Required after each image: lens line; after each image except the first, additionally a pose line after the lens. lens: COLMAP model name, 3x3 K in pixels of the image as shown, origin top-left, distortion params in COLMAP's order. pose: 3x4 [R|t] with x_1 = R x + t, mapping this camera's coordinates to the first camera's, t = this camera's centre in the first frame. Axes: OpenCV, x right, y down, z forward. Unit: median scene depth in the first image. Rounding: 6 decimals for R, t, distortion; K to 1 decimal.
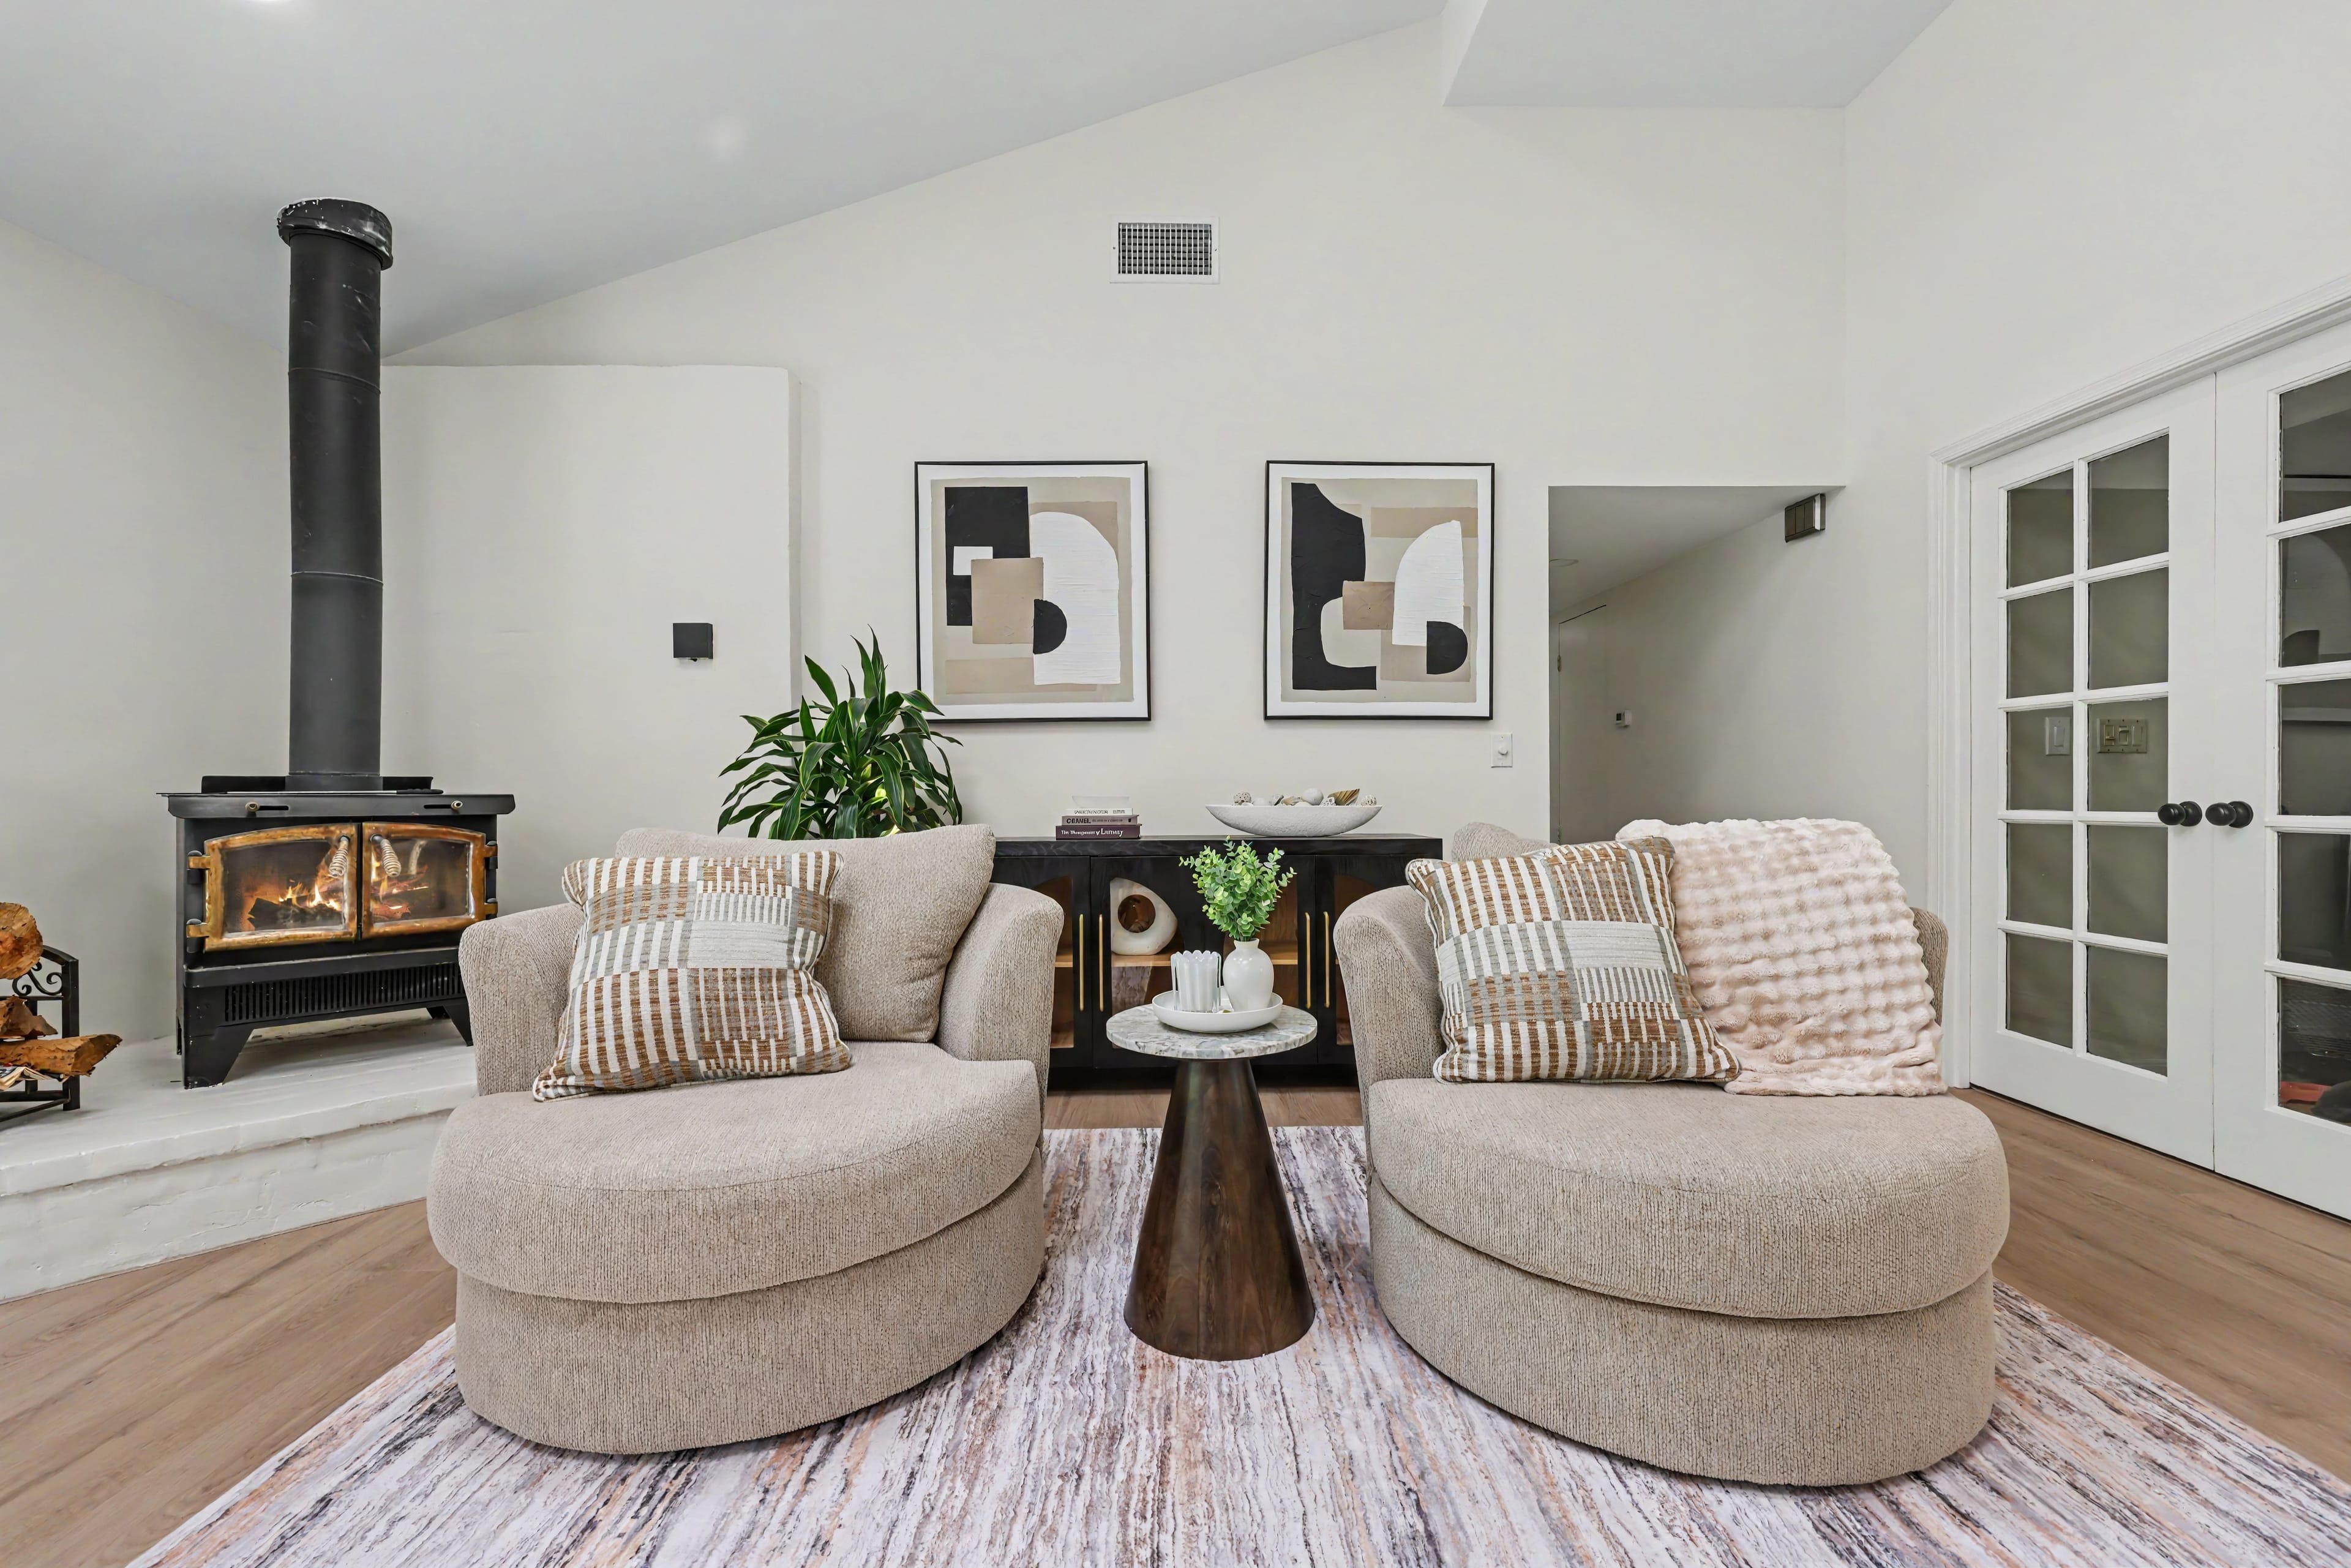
lens RADIAL K [[1015.7, 0, 1177.4], [0, 1015.7, 787.5], [0, 0, 1]] dist [0.005299, -0.000396]
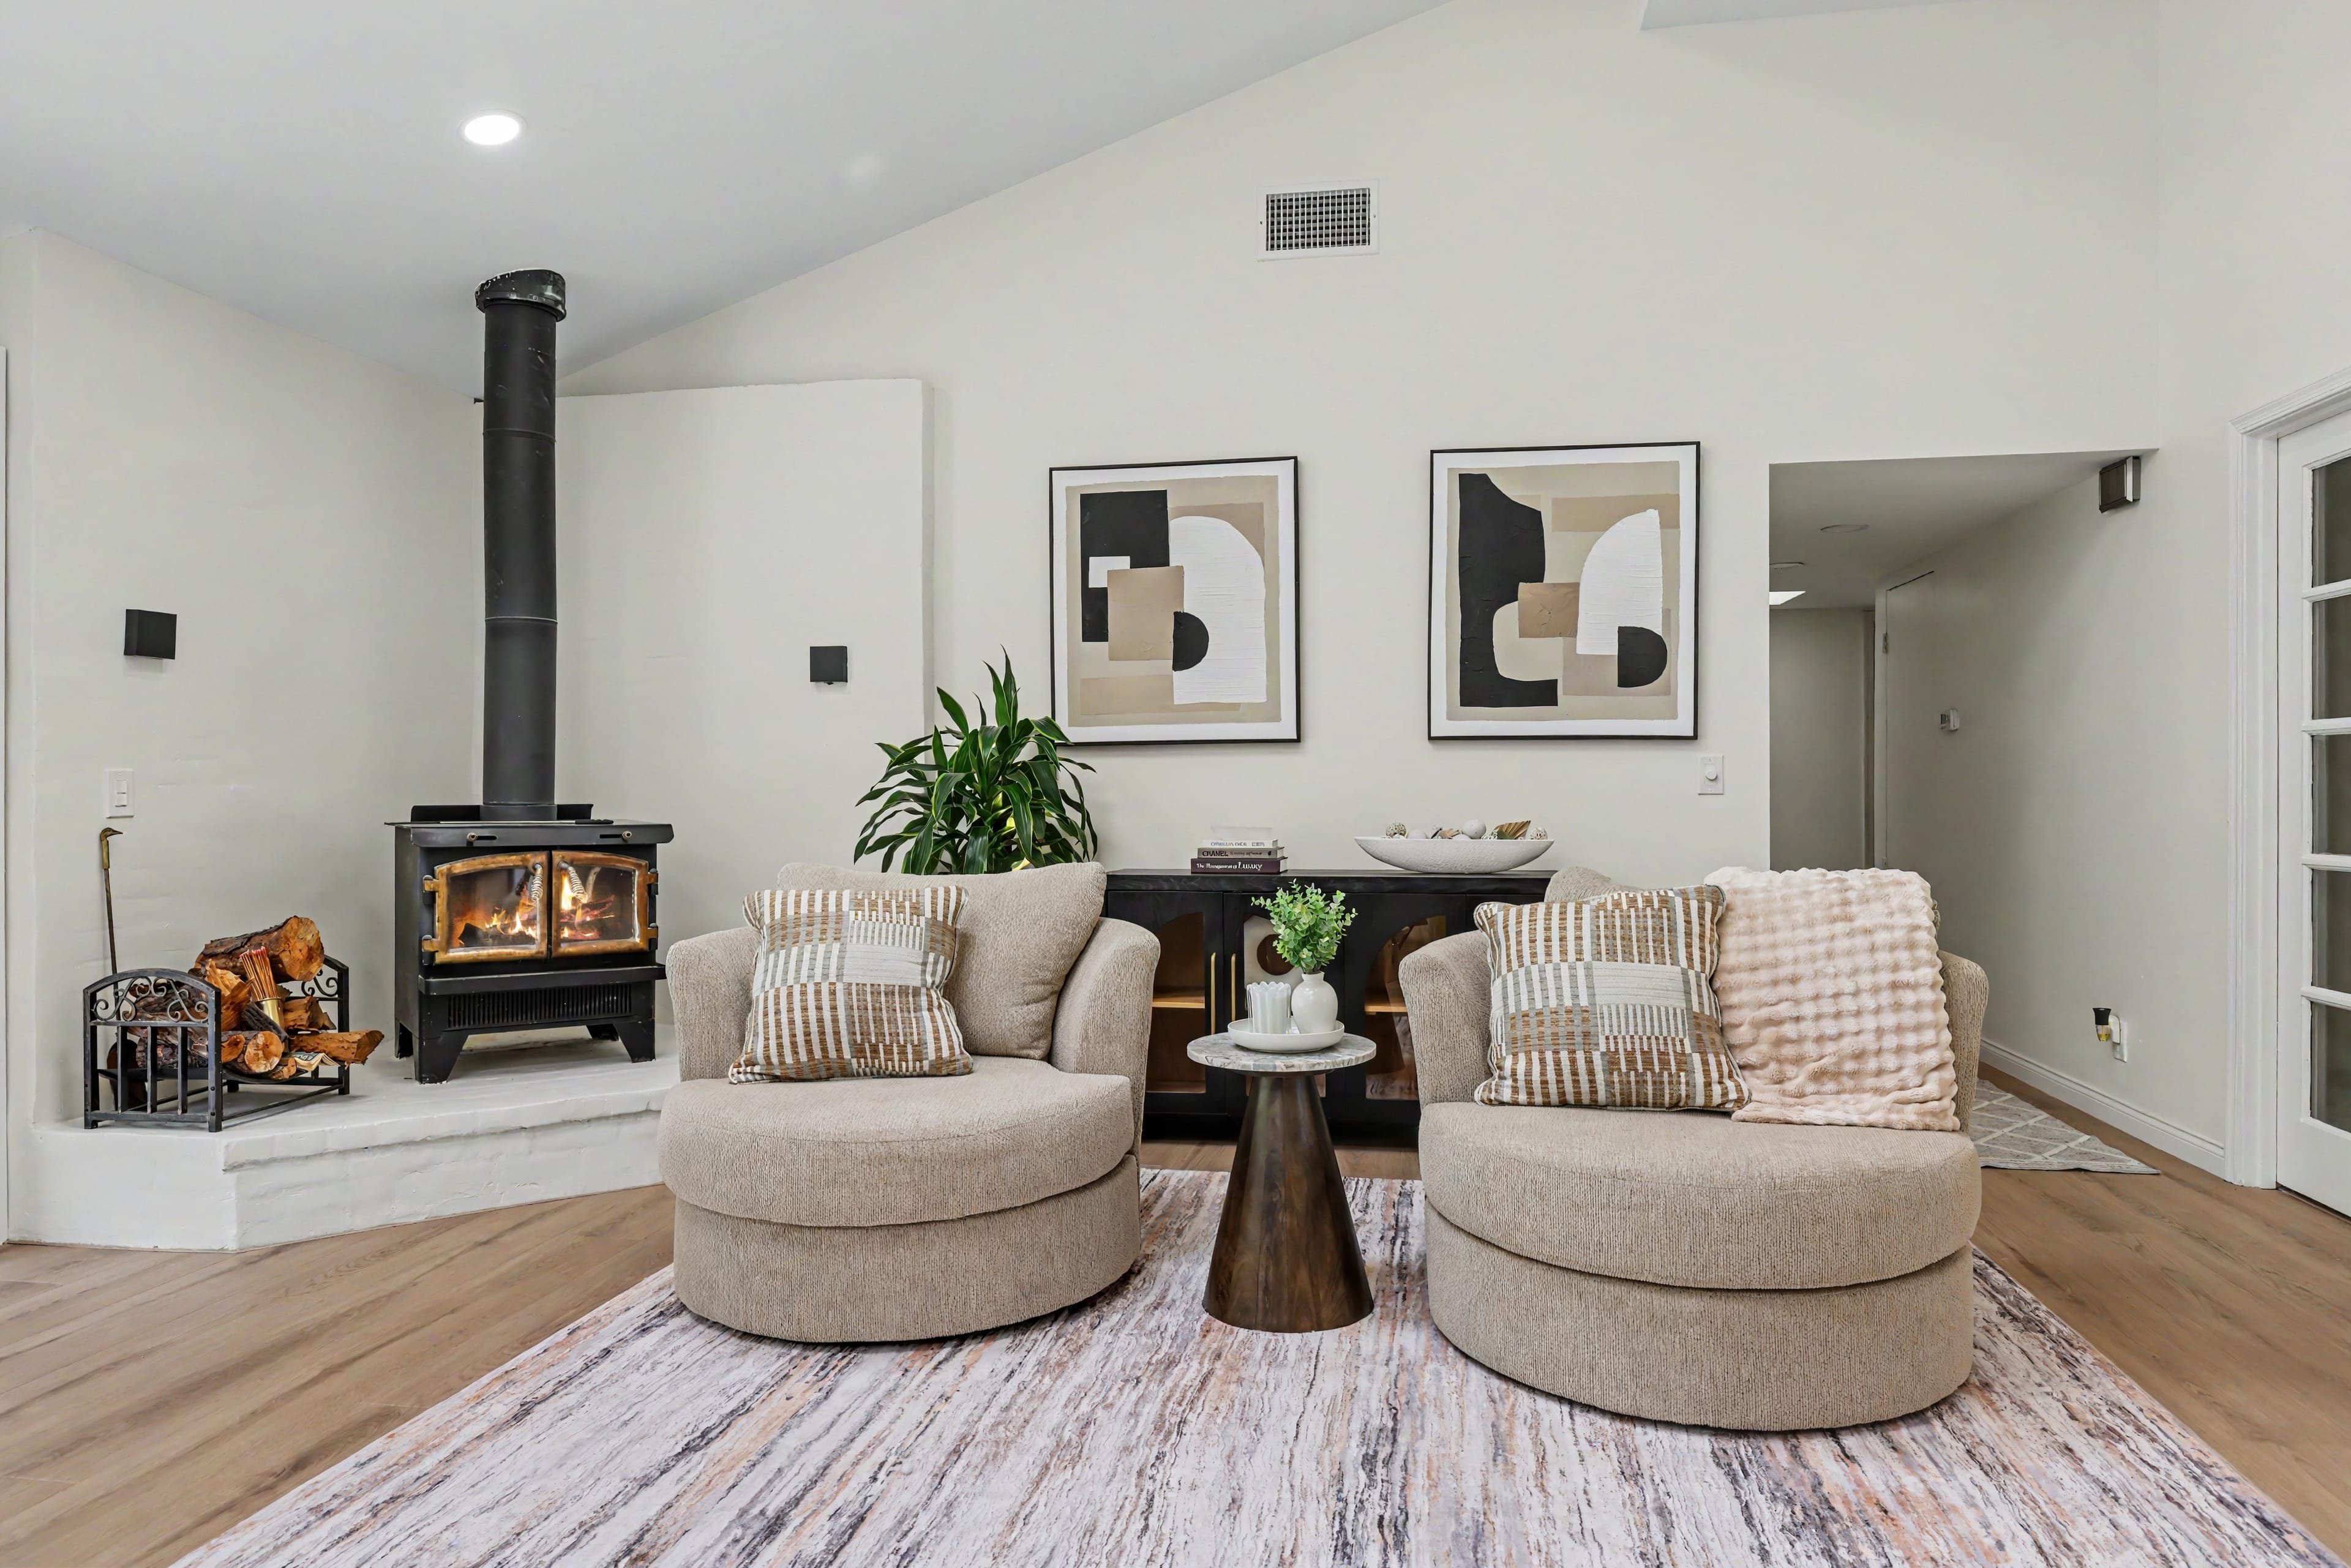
lens RADIAL K [[1474.6, 0, 1177.2], [0, 1474.6, 782.4], [0, 0, 1]] dist [-0.000142, 0.004880]
pose [[0.981670, 0.001749, -0.190582, 0.126886], [-0.002012, 0.999997, -0.001190, -0.030837], [0.190579, 0.001552, 0.981671, -0.338239]]
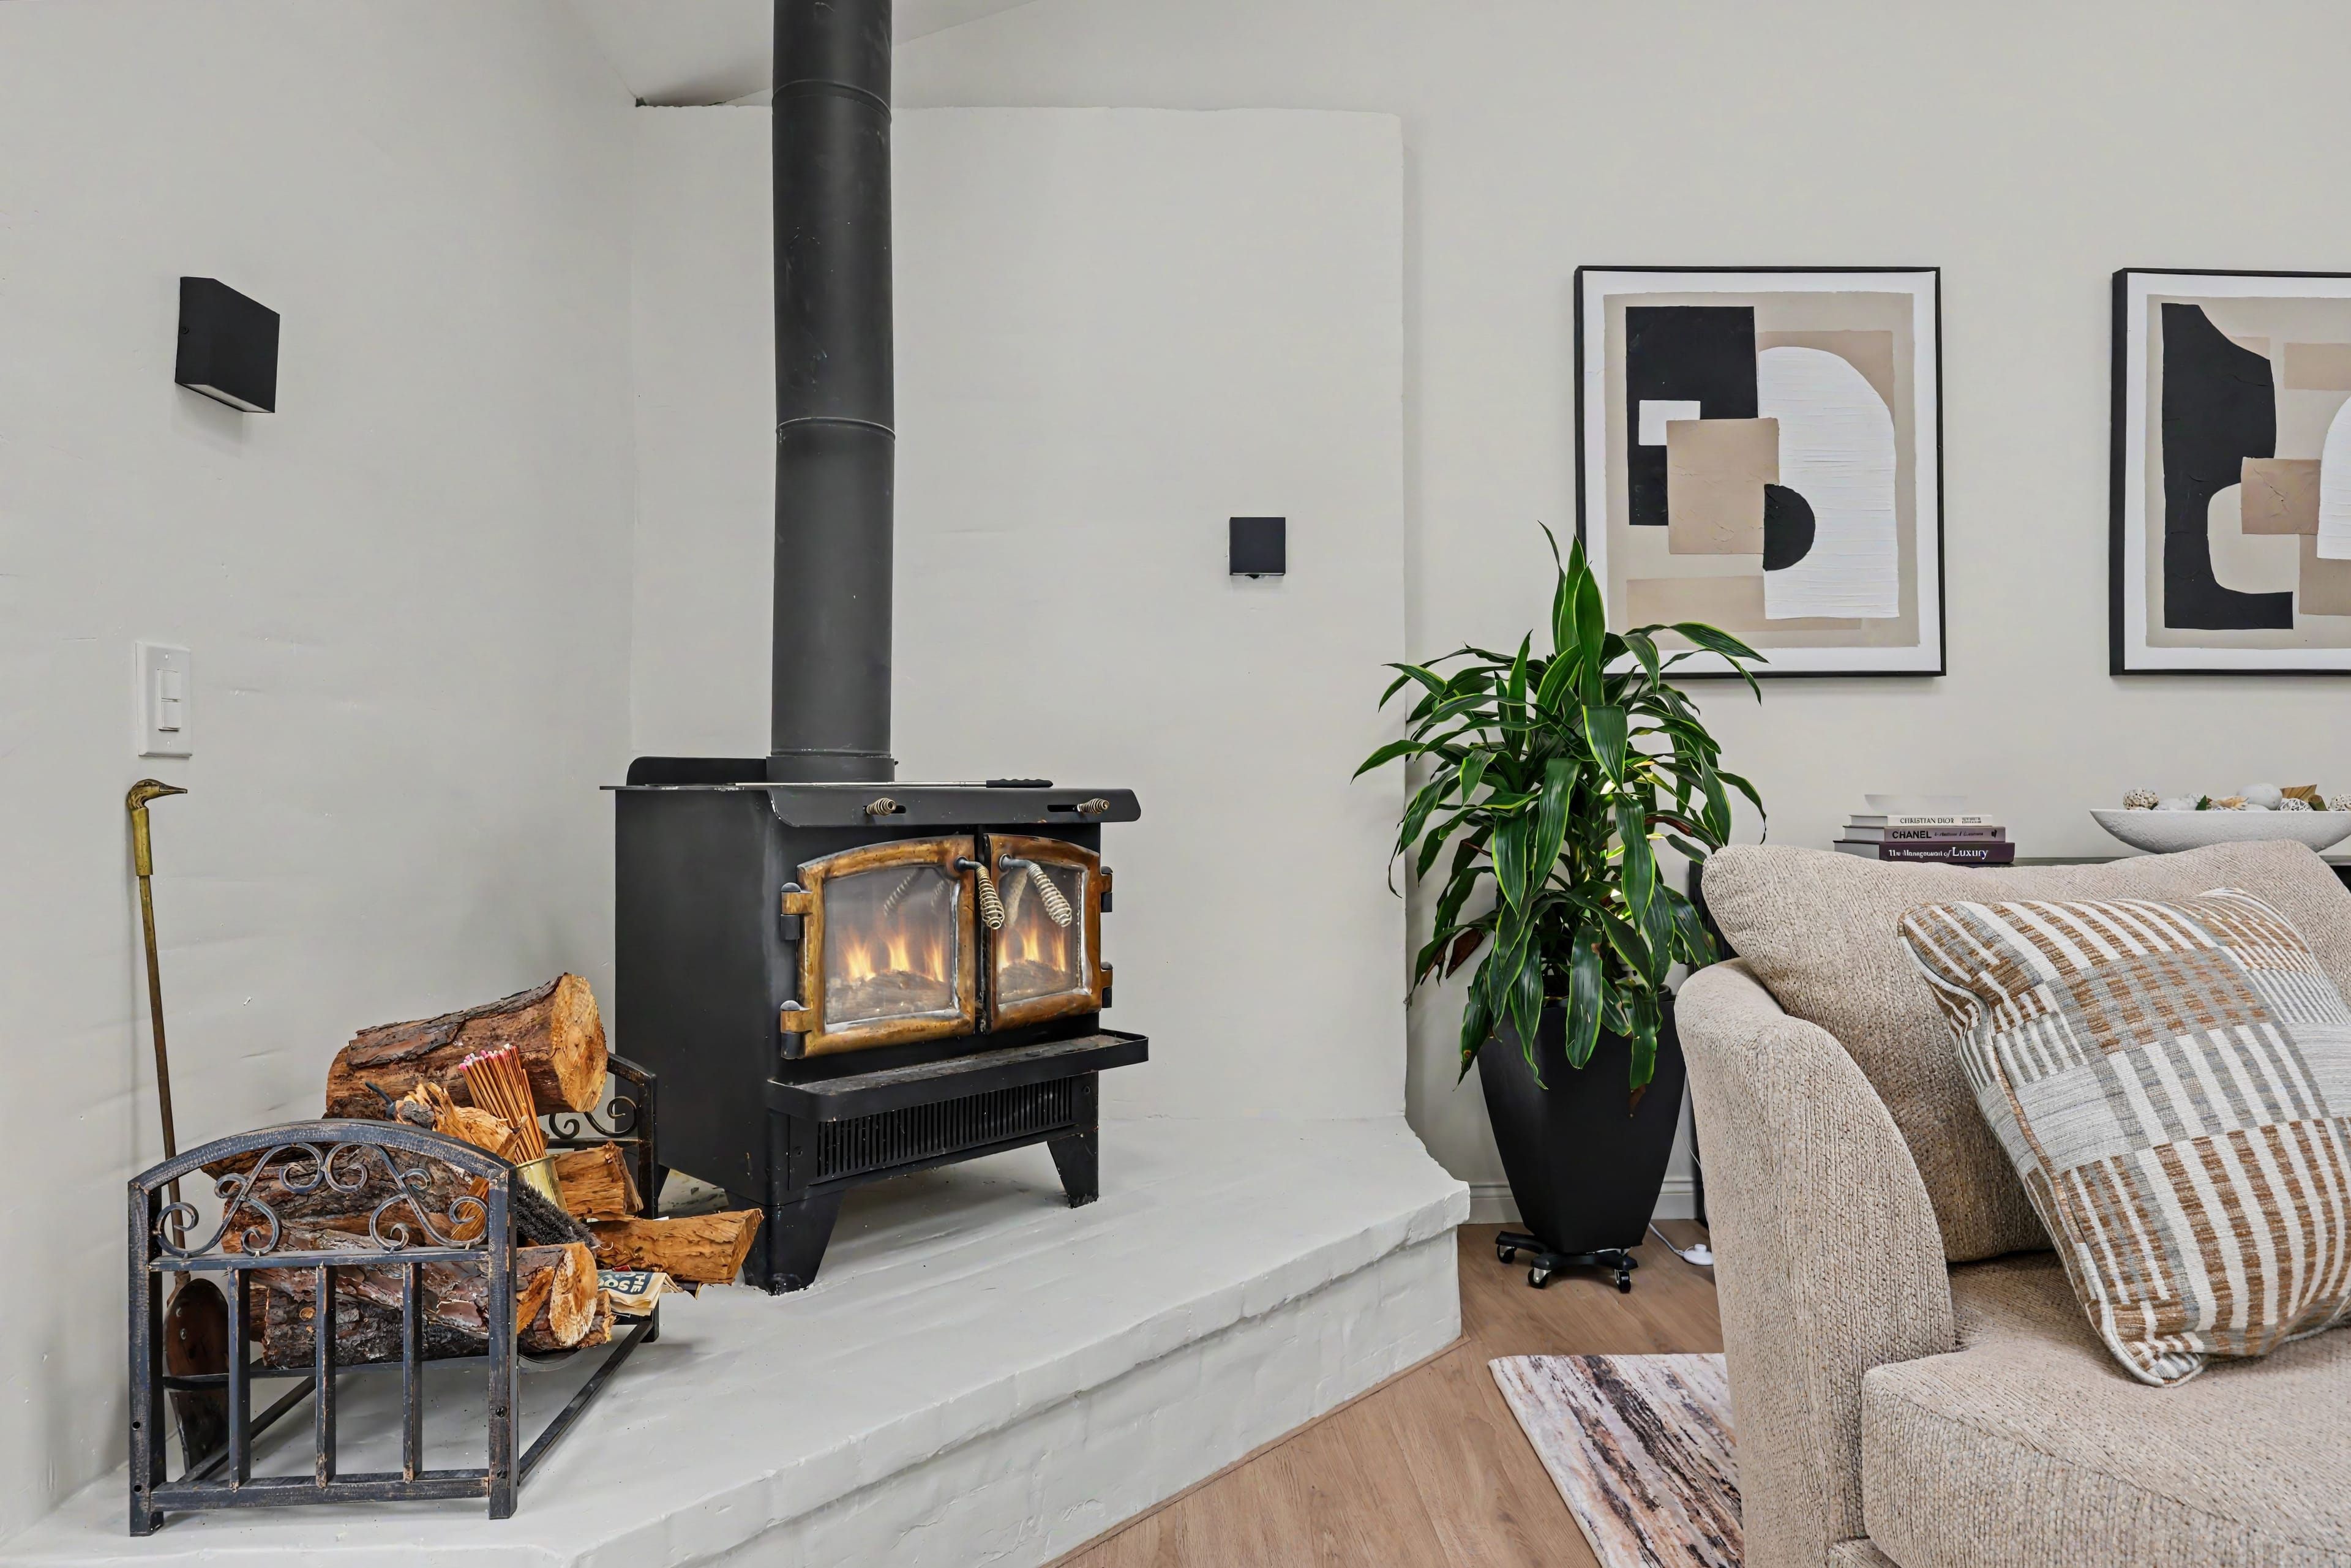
lens RADIAL K [[1382.0, 0, 1183.5], [0, 1382.0, 780.3], [0, 0, 1]] dist [0.001561, 0.003676]
pose [[0.999886, 0.002534, 0.014864, -0.556304], [-0.002422, 0.999969, -0.007548, 0.007024], [-0.014883, 0.007511, 0.999861, 0.157688]]
